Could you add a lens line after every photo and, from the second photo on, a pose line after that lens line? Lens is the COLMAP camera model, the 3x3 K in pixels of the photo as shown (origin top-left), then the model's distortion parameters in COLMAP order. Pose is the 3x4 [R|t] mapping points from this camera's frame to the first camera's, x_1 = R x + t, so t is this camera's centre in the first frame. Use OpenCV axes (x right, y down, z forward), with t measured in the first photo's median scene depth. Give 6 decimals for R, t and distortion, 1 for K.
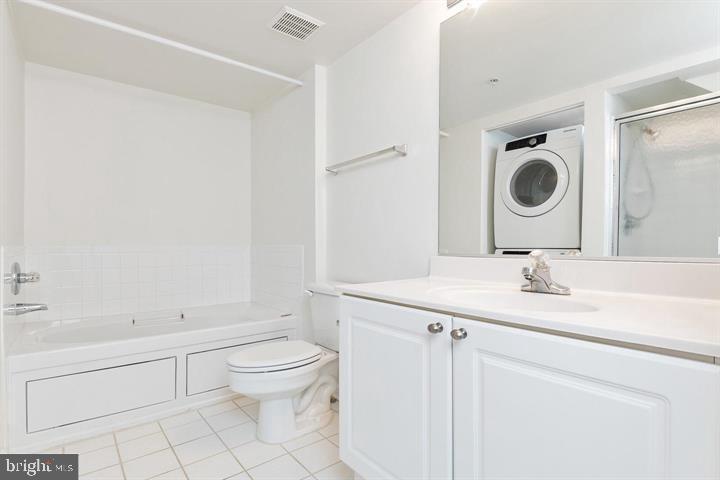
lens RADIAL K [[365.5, 0, 360.0], [0, 365.5, 240.0], [0, 0, 1]] dist [0.001303, -0.000882]
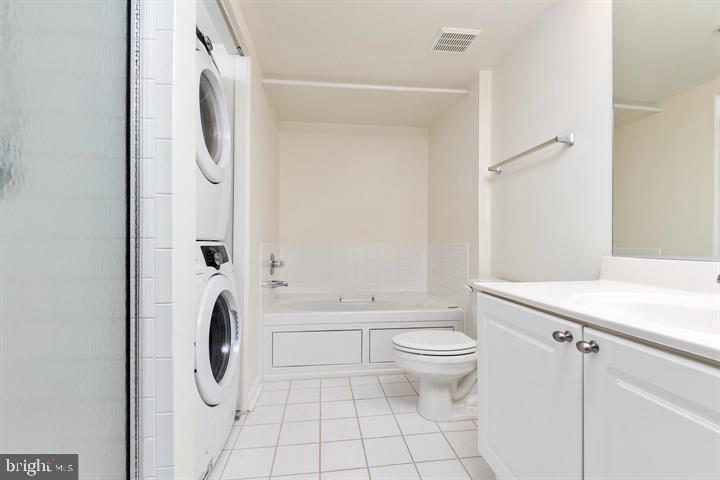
lens RADIAL K [[328.1, 0, 360.5], [0, 328.1, 235.9], [0, 0, 1]] dist [0.000137, -0.000160]
pose [[0.848396, -0.008042, -0.529301, 0.106031], [0.004749, 0.999960, -0.007581, -0.000987], [0.529341, 0.003918, 0.848400, 0.026037]]
